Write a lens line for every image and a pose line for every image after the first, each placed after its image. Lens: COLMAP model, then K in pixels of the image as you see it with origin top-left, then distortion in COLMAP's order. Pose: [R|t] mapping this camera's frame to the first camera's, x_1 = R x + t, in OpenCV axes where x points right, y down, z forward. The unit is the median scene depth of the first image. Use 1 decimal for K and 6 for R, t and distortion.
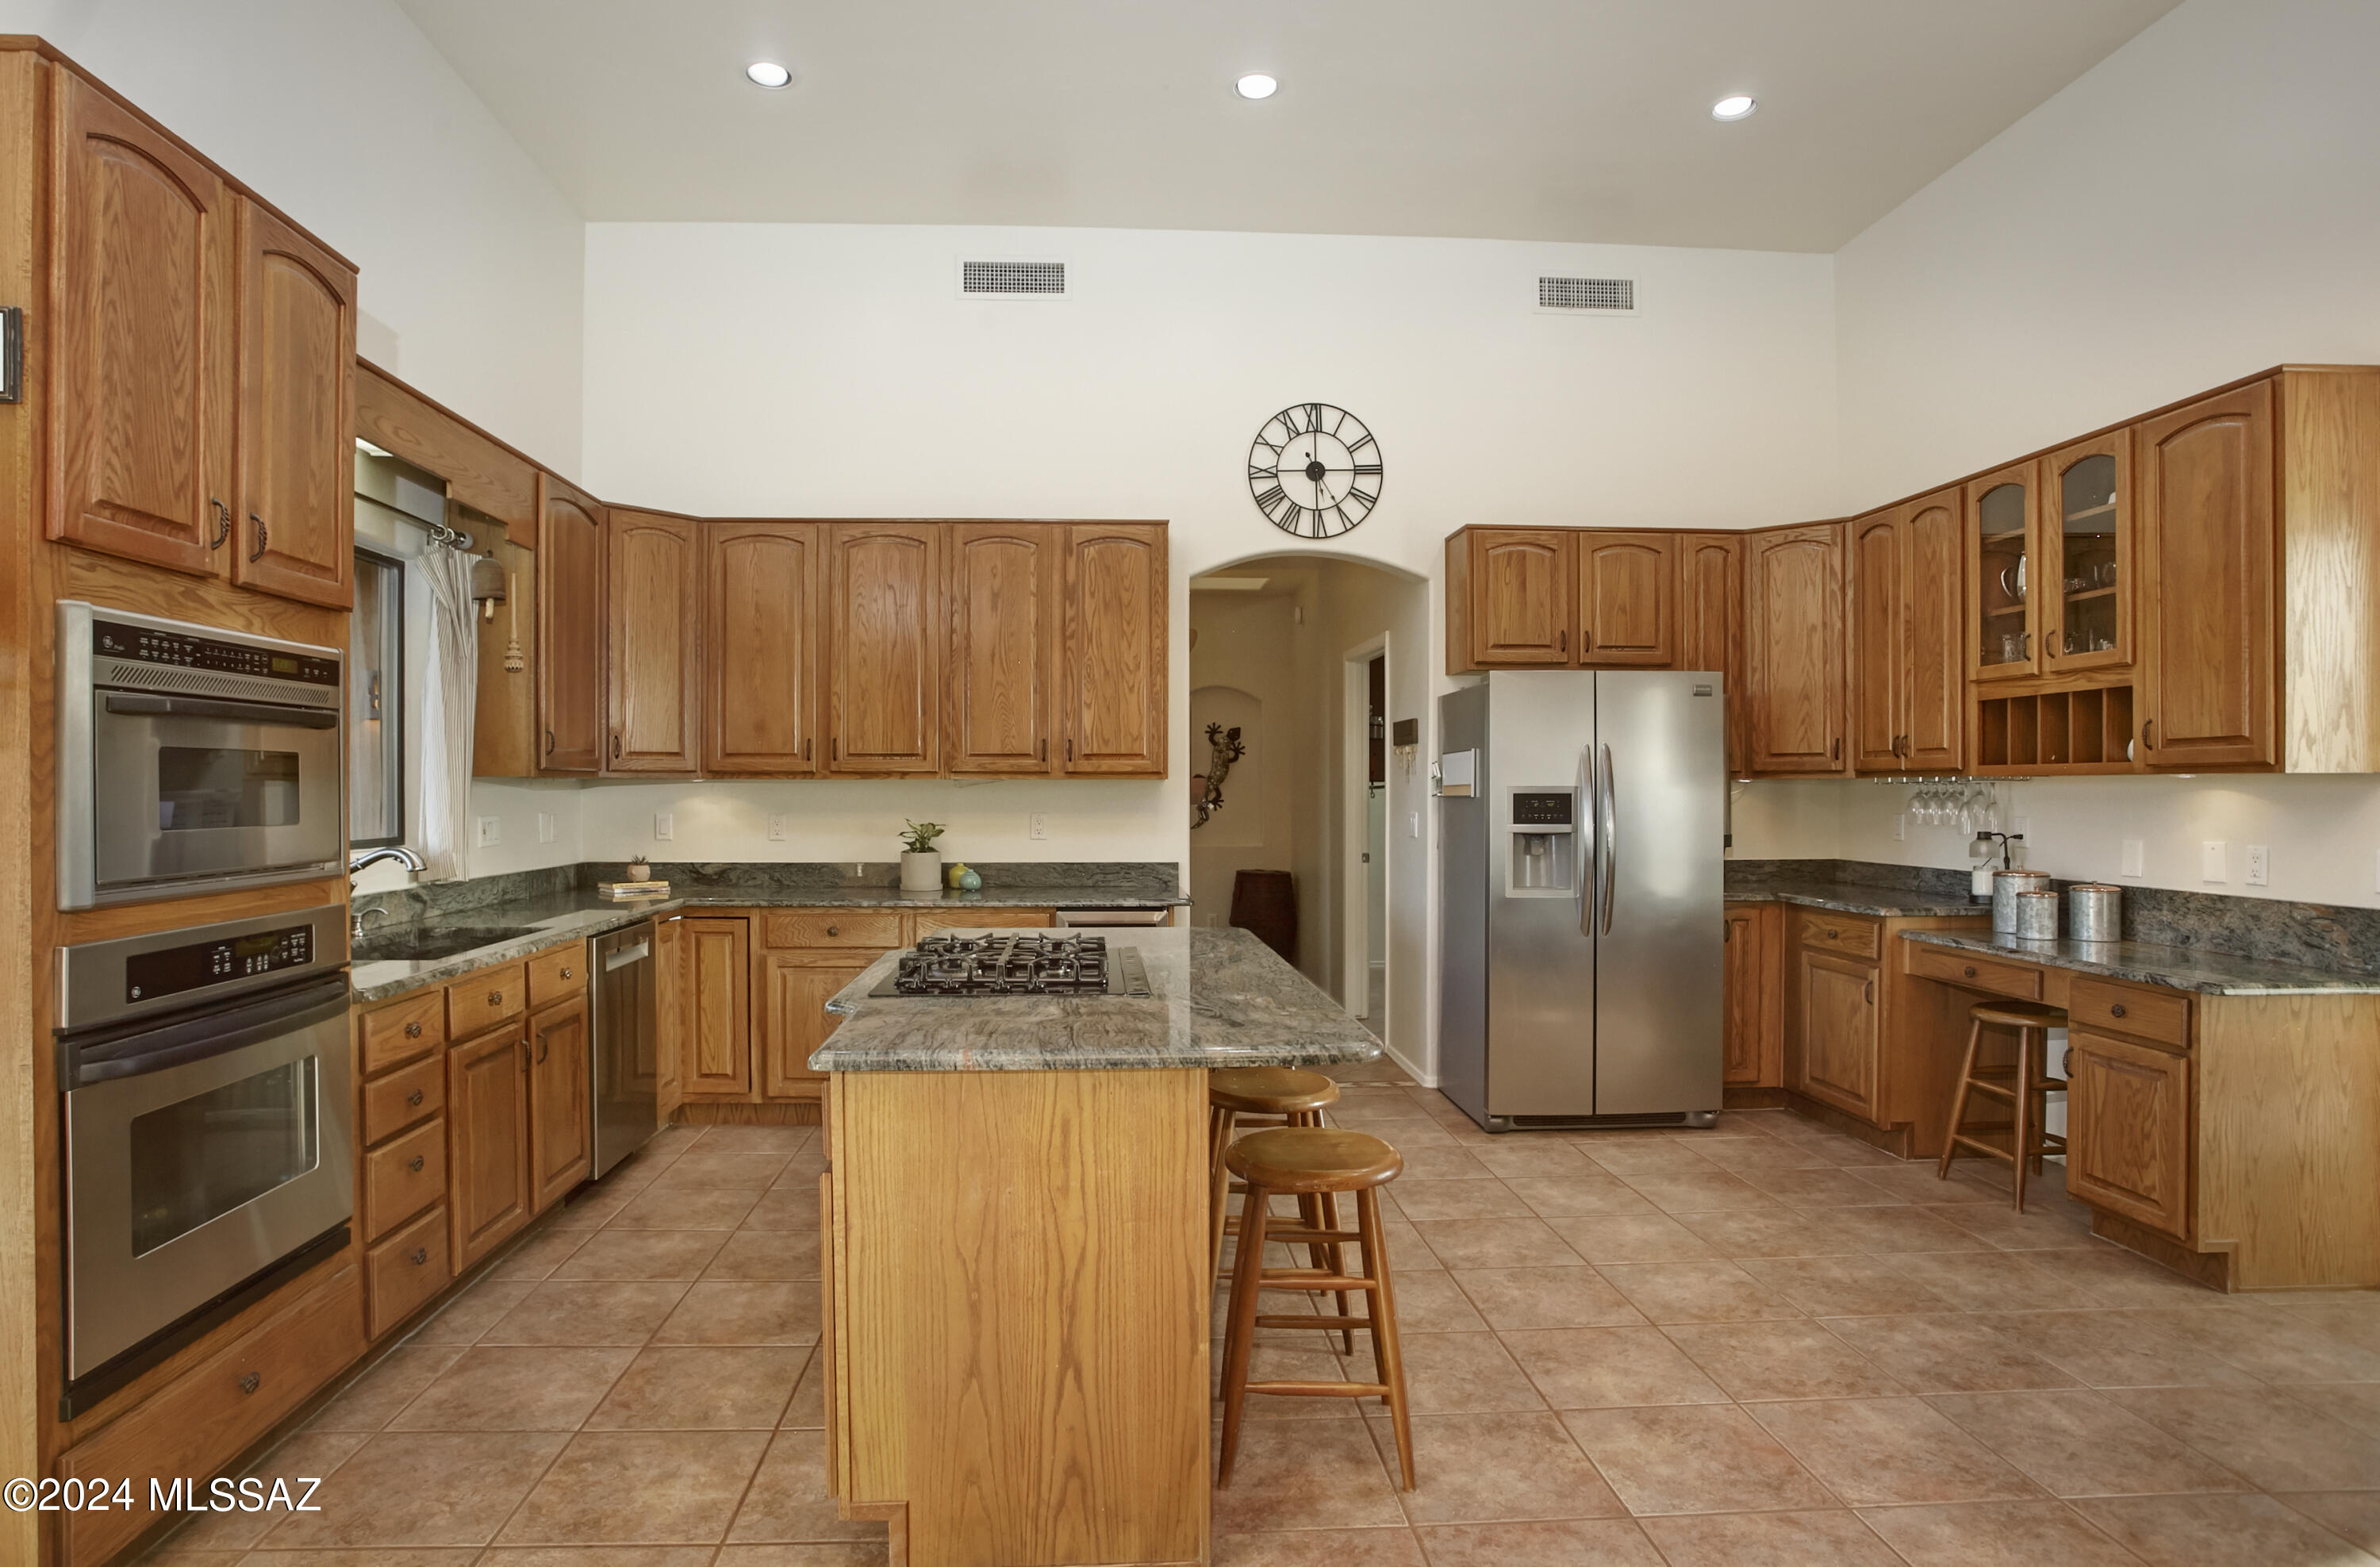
lens RADIAL K [[1294.3, 0, 1120.9], [0, 1294.3, 826.3], [0, 0, 1]] dist [-0.048135, 0.011501]
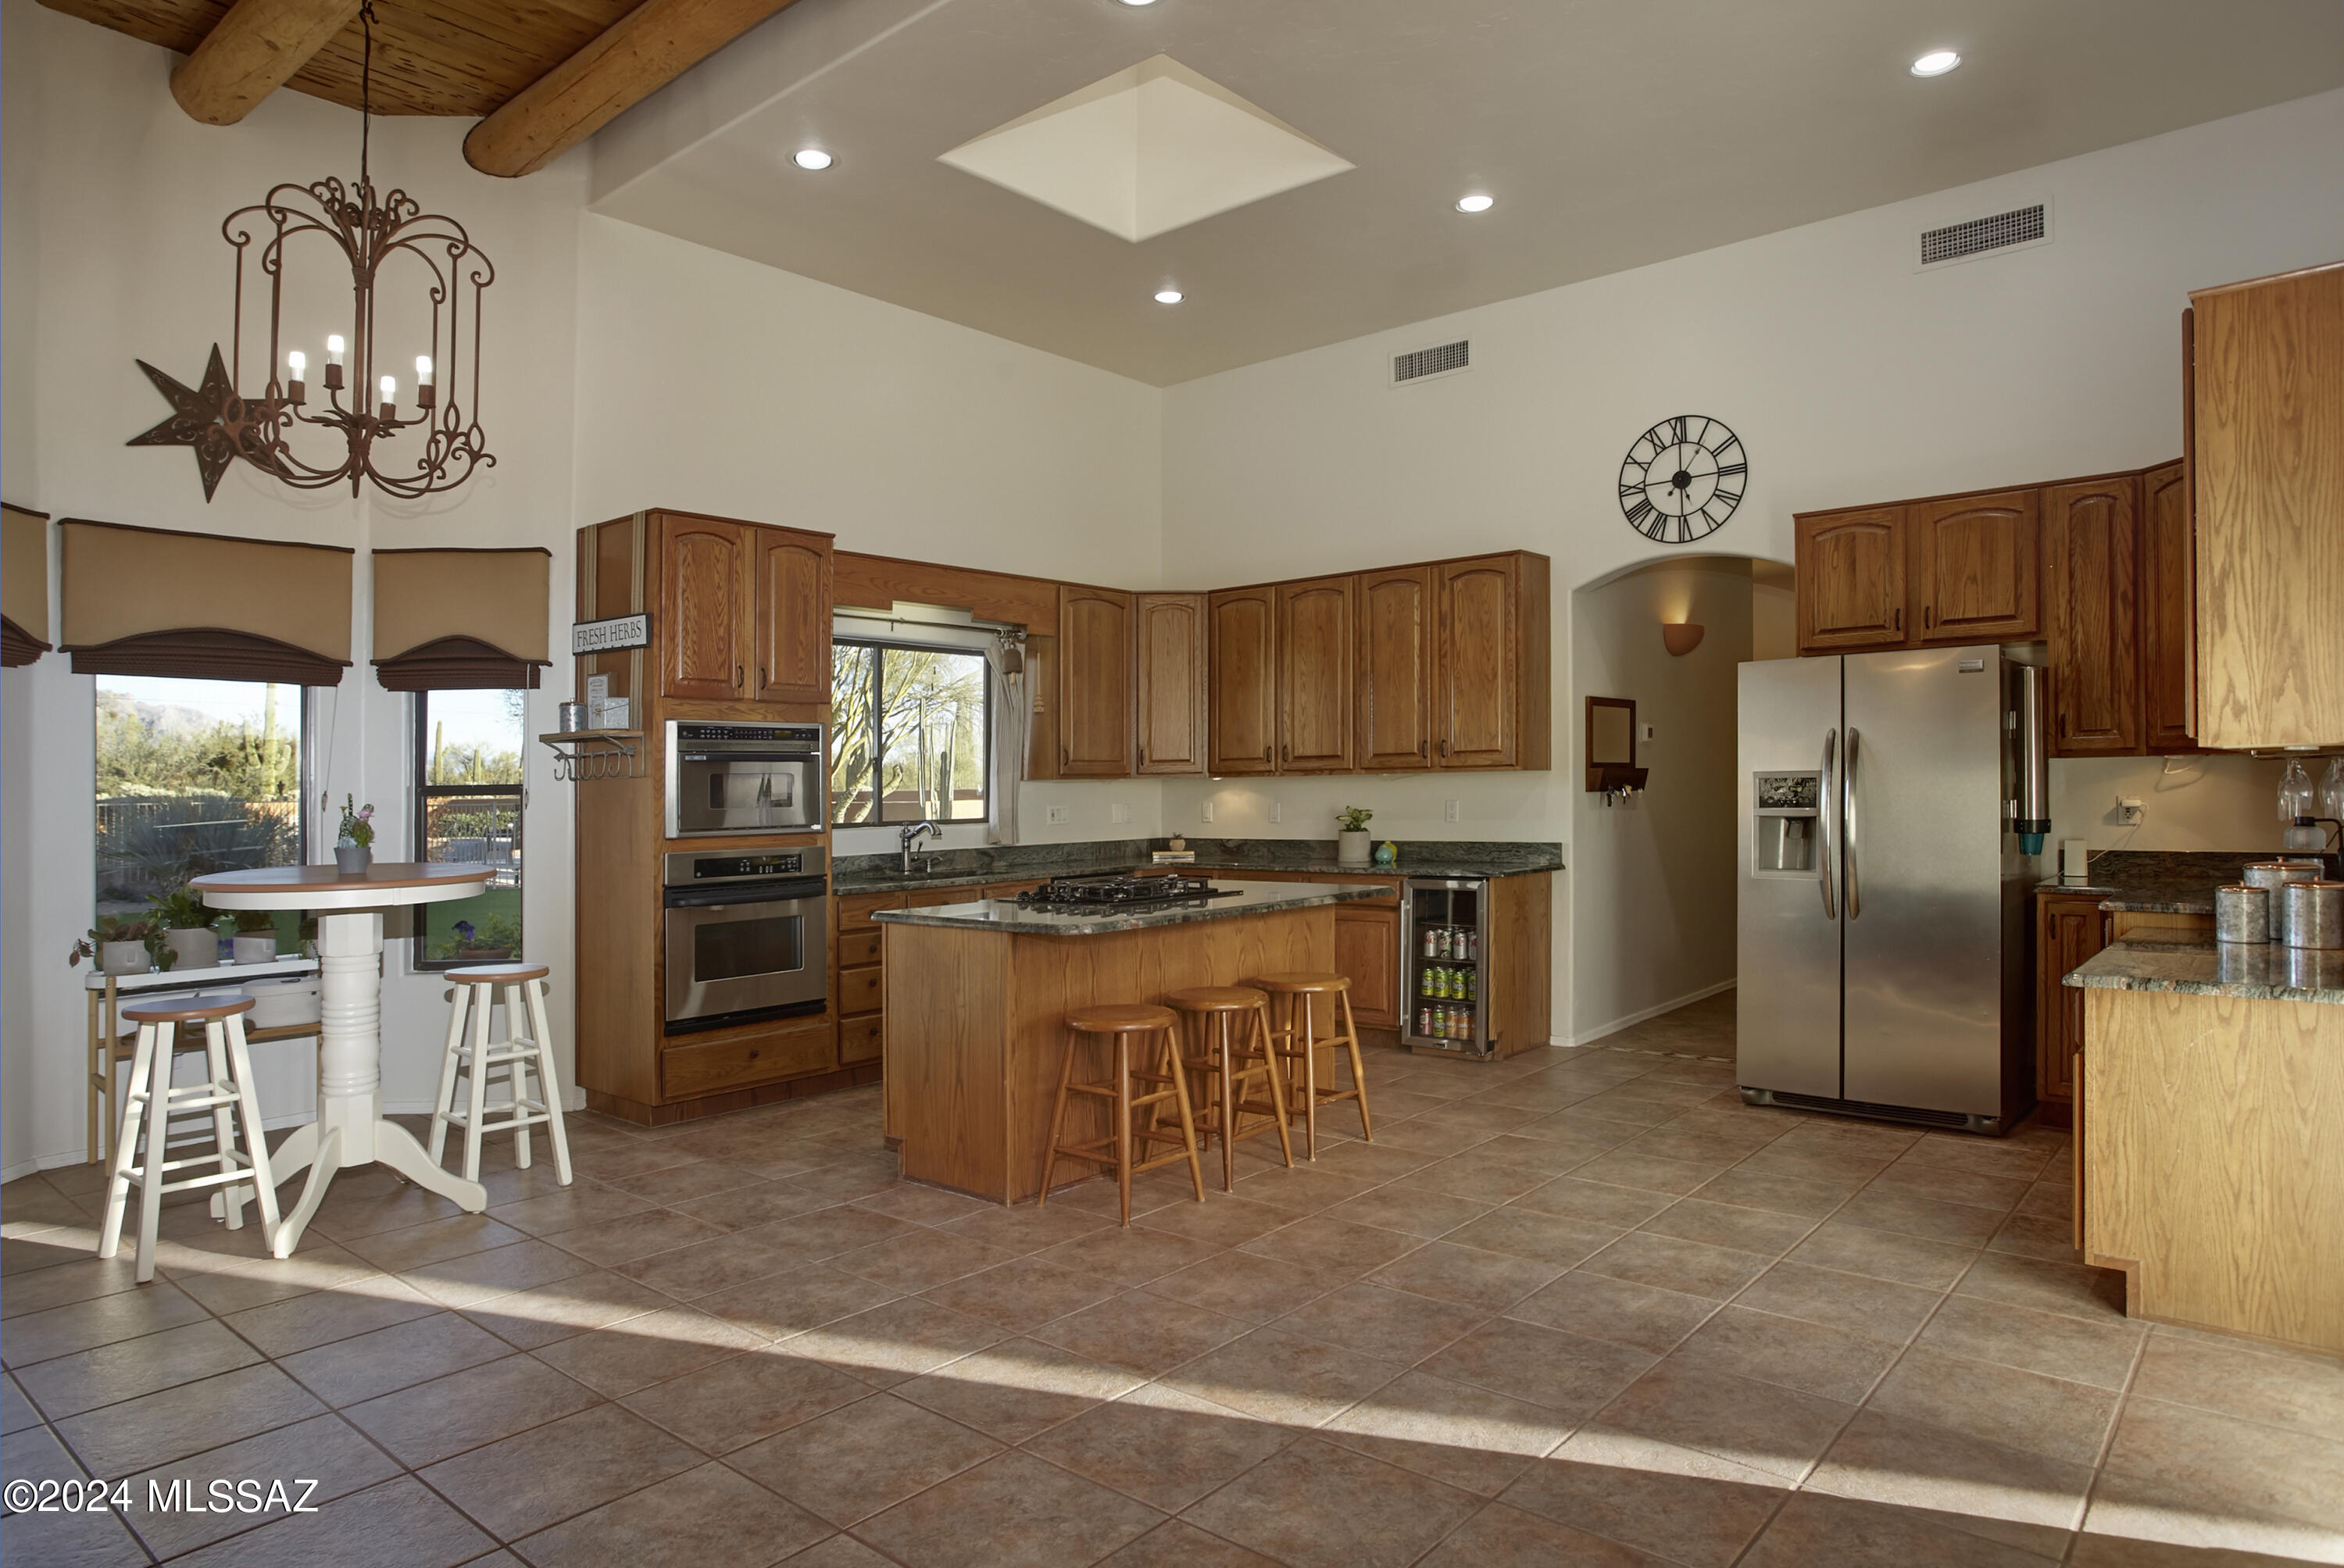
lens RADIAL K [[1409.7, 0, 1168.1], [0, 1409.7, 774.5], [0, 0, 1]] dist [-0.022828, 0.001552]
pose [[0.732255, -0.018227, -0.680786, 1.065970], [-0.003309, 0.999535, -0.030320, 0.009959], [0.681022, 0.024455, 0.731854, -0.231313]]
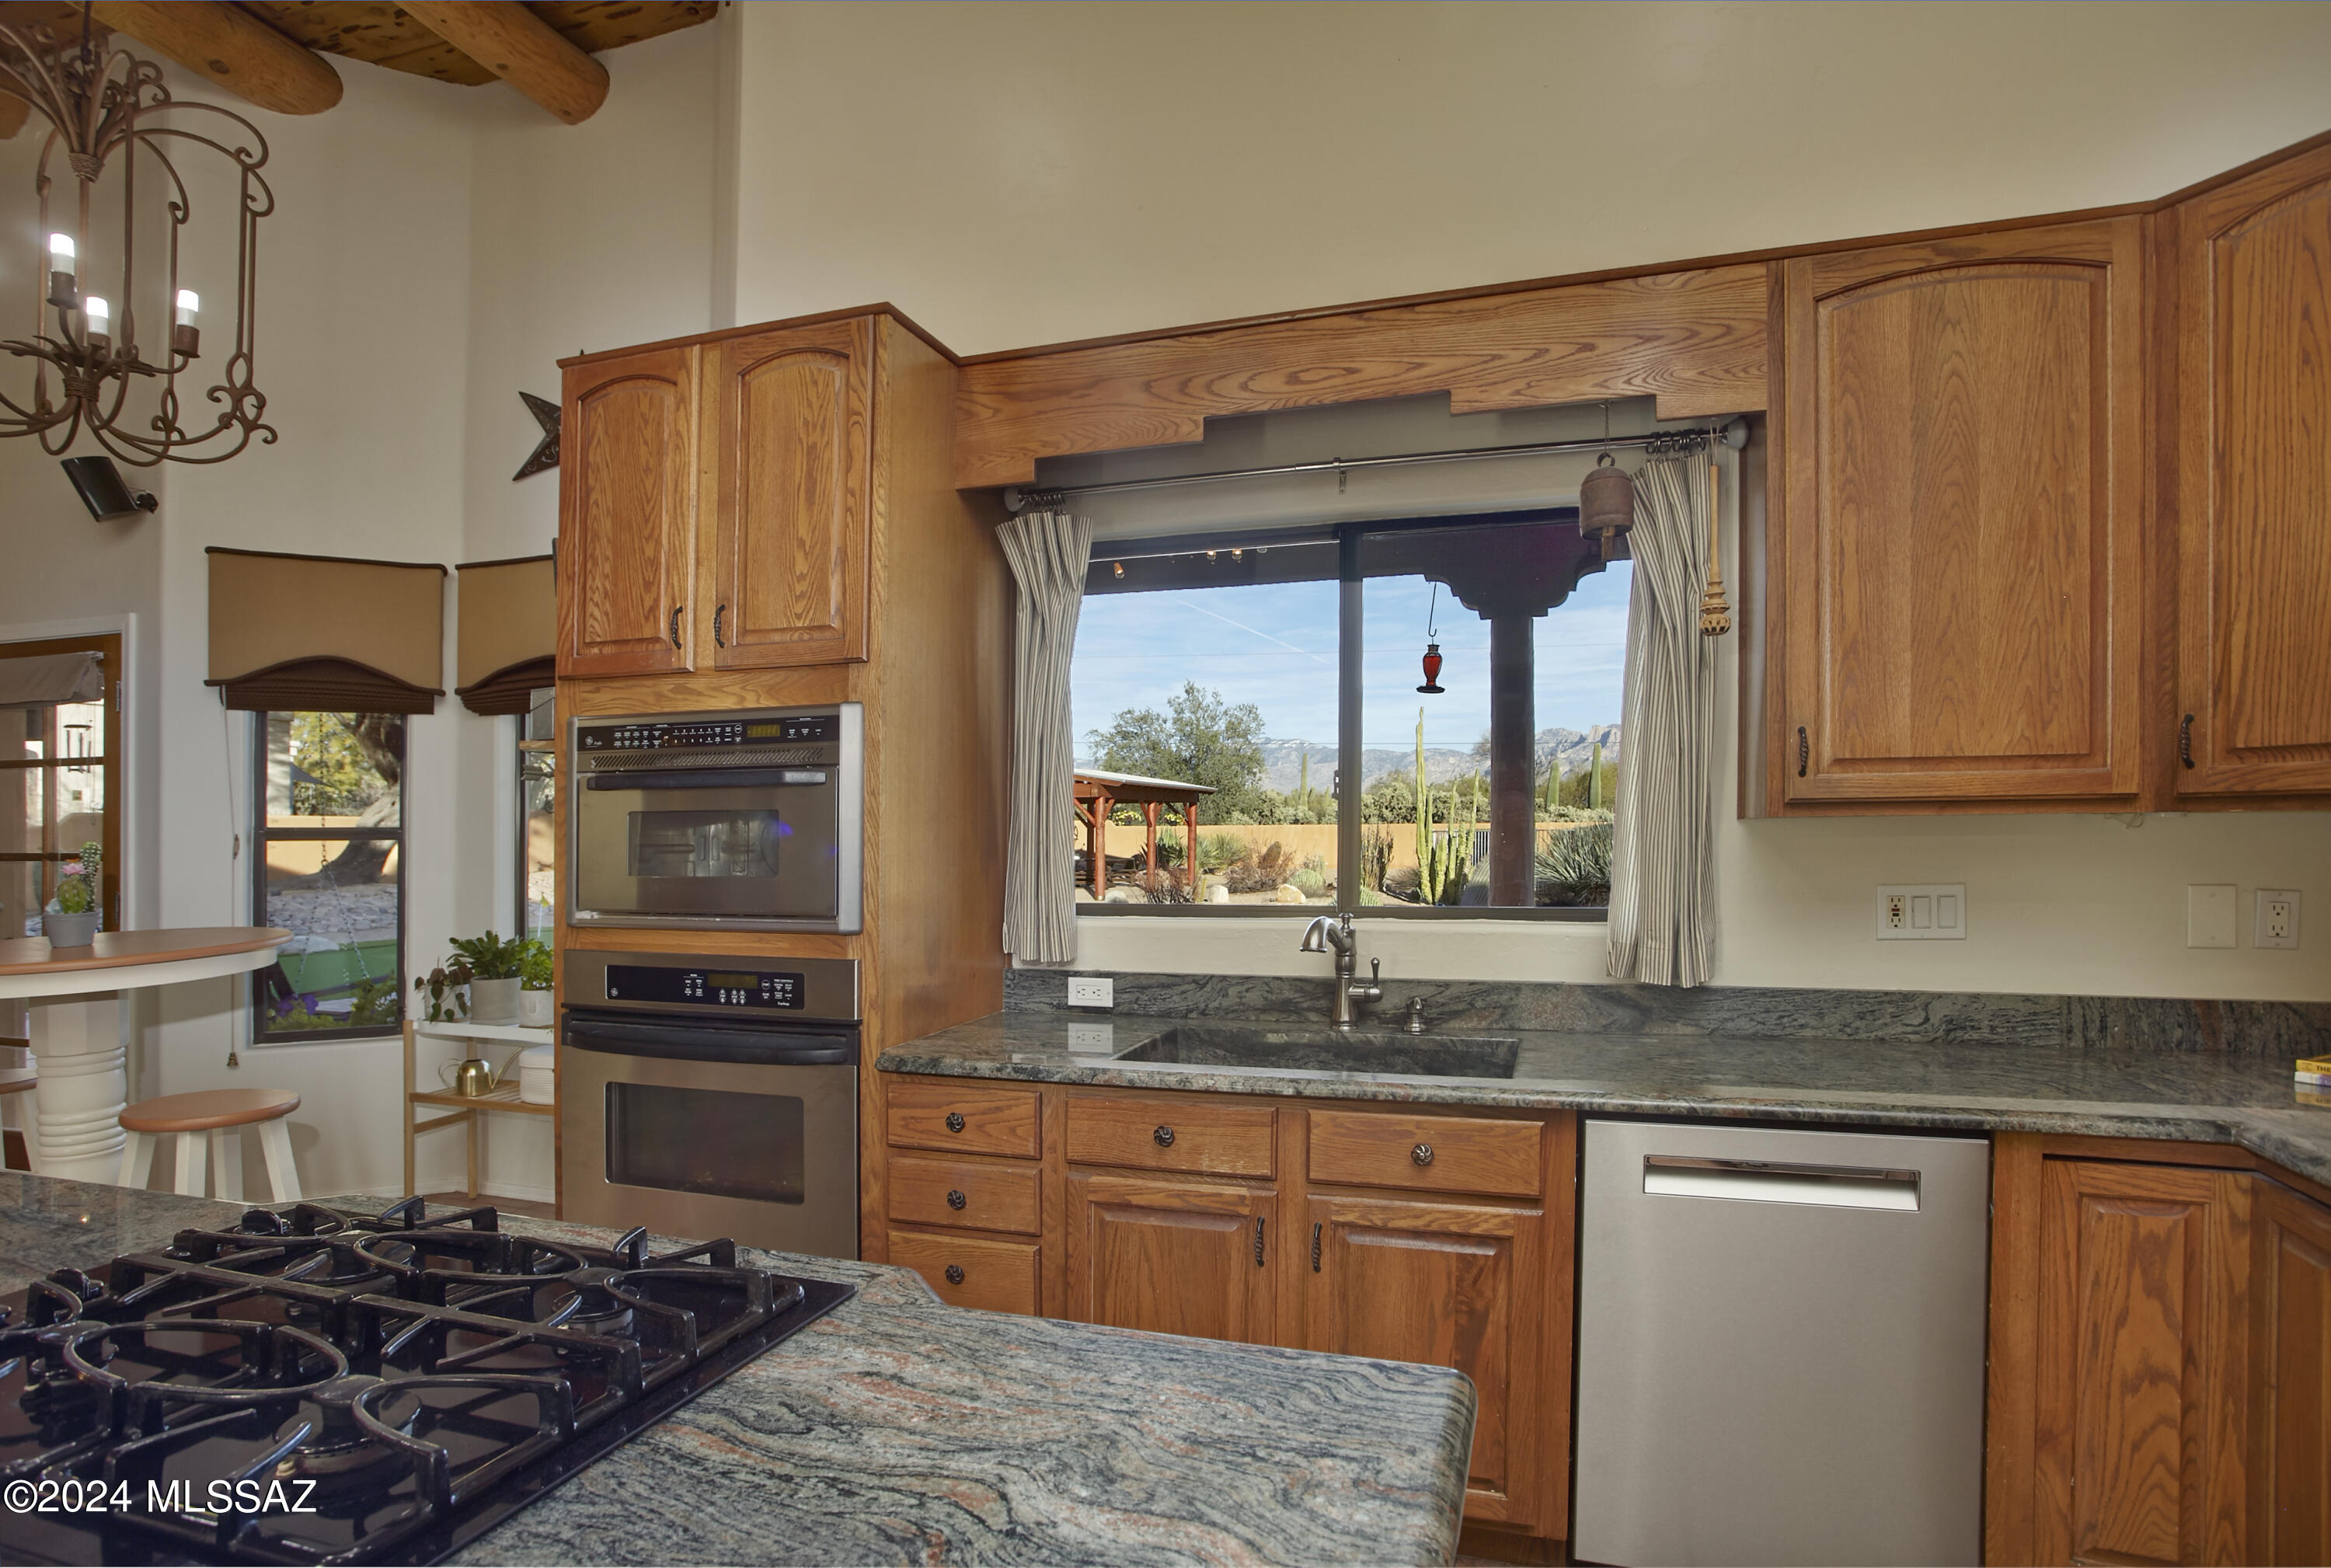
lens RADIAL K [[1202.7, 0, 1144.6], [0, 1202.7, 825.9], [0, 0, 1]] dist [-0.052510, 0.017481]
pose [[-0.358092, -0.002055, -0.933684, 0.134905], [-0.019937, 0.999786, 0.005446, -0.041262], [0.933473, 0.020565, -0.358057, 1.218388]]
